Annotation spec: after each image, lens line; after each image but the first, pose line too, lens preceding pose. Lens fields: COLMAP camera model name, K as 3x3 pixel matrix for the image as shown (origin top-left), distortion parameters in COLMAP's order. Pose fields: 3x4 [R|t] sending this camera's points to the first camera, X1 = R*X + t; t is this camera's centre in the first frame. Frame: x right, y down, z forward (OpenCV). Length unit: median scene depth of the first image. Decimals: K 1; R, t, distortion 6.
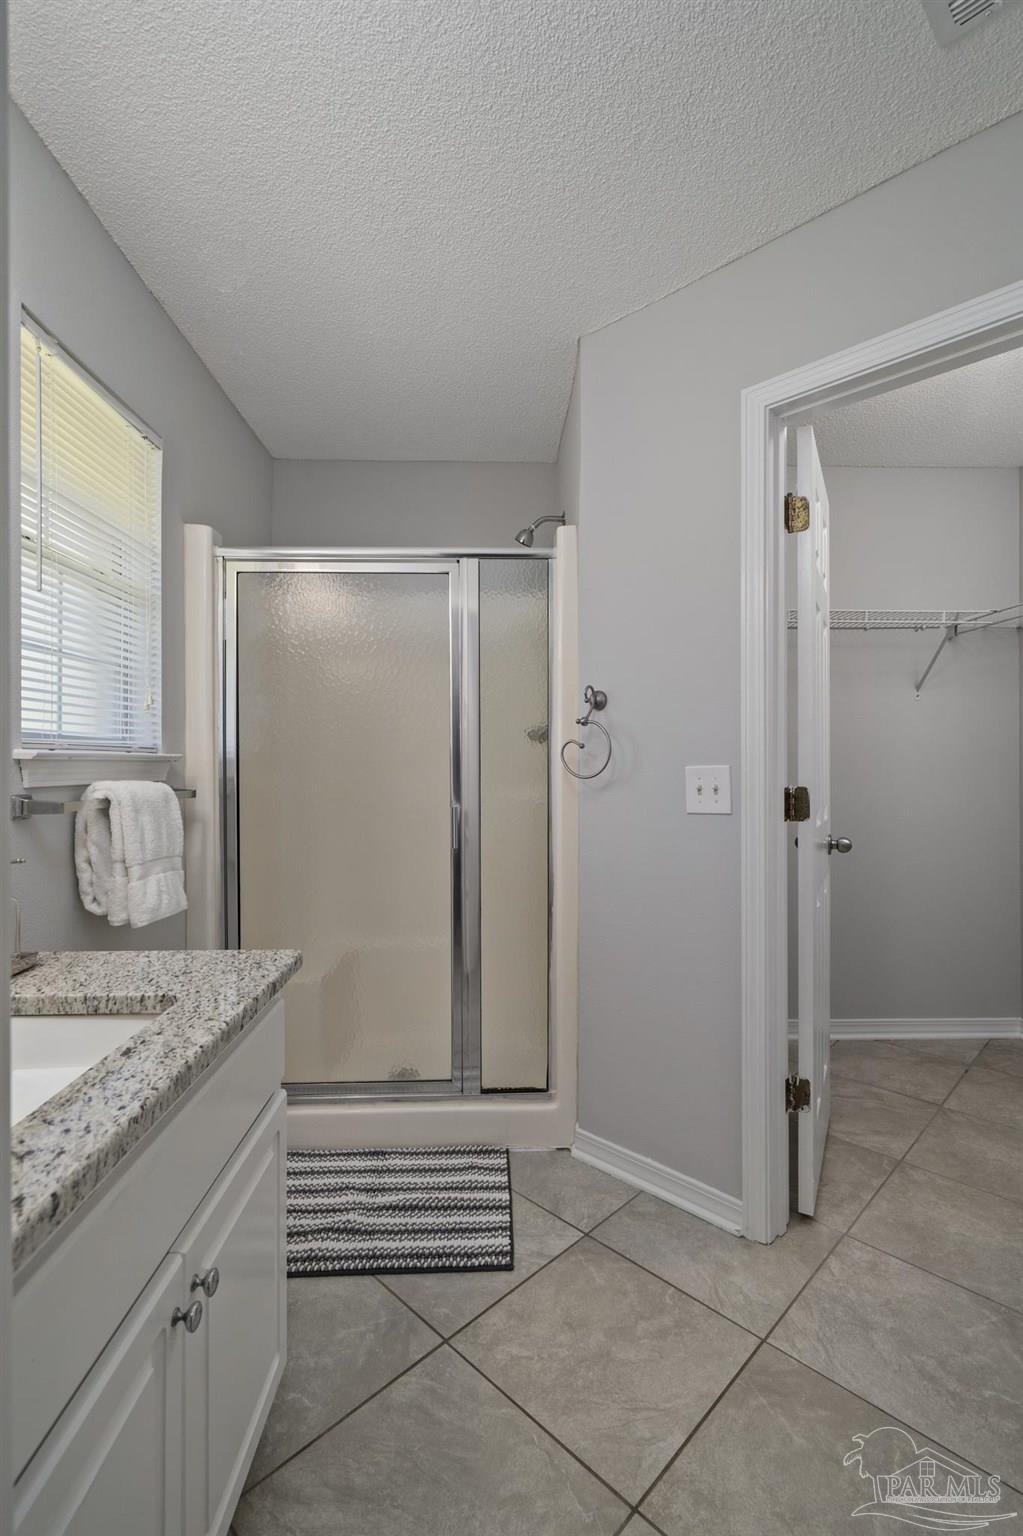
lens RADIAL K [[701.4, 0, 520.2], [0, 701.4, 760.9], [0, 0, 1]] dist [-0.001508, 0.001358]
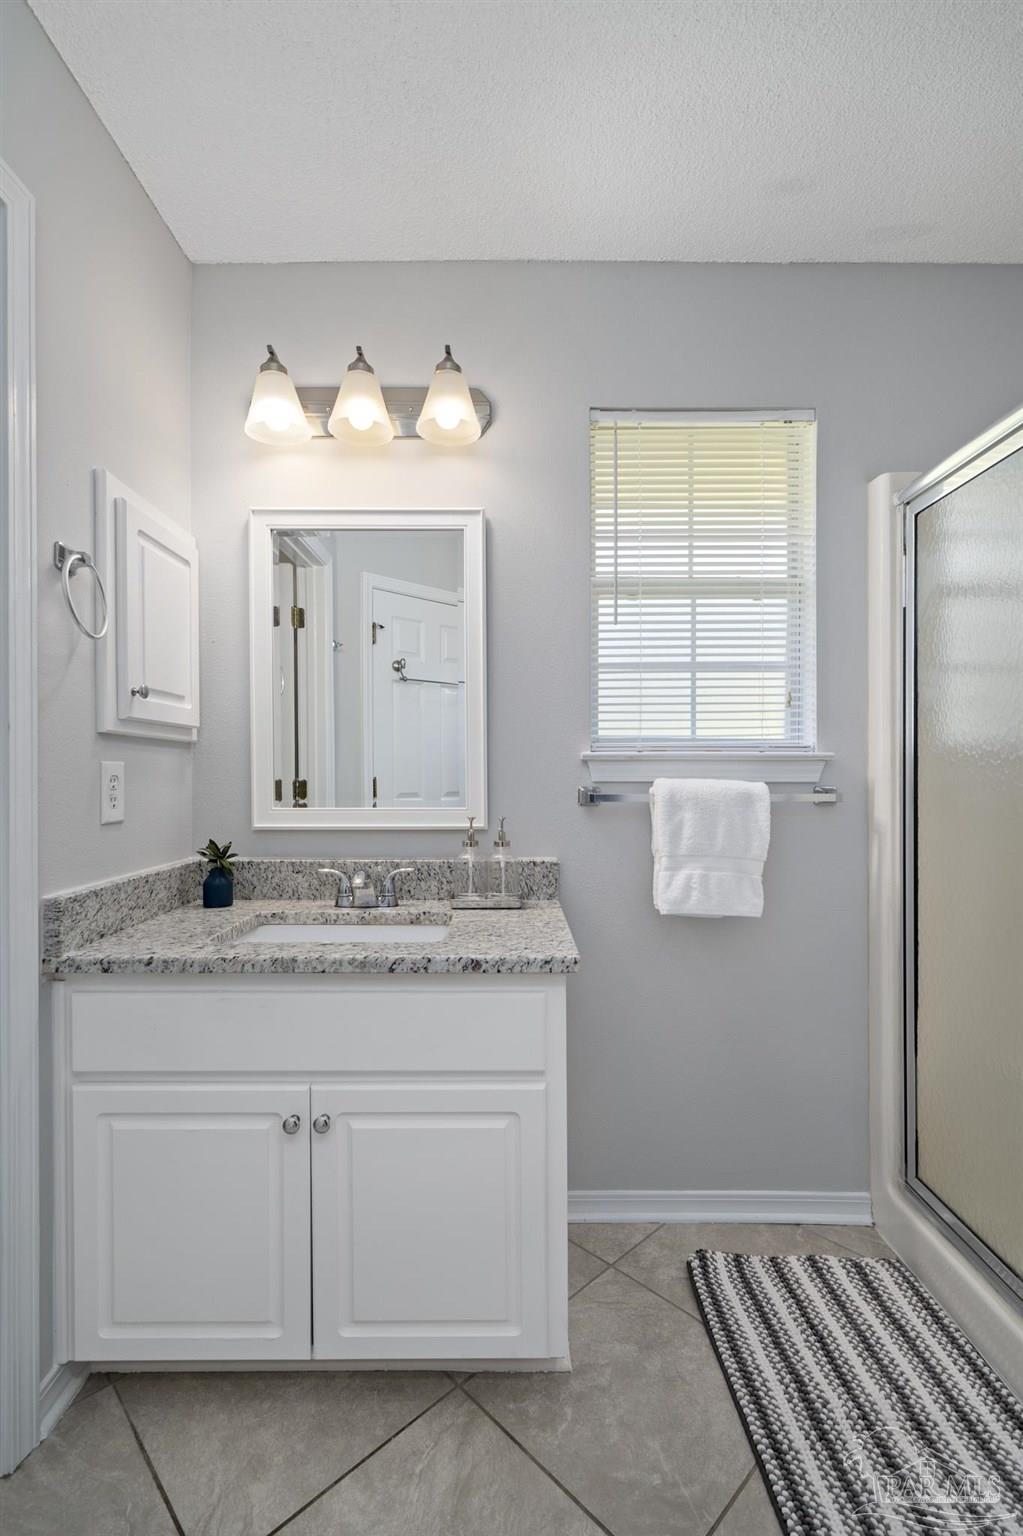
lens RADIAL K [[701.4, 0, 504.8], [0, 701.4, 768.3], [0, 0, 1]] dist [-0.001508, 0.001358]
pose [[-0.017383, 0.012901, -0.999766, 0.580187], [-0.002931, 0.999912, 0.012954, -0.000708], [0.999845, 0.003156, -0.017344, 0.840339]]
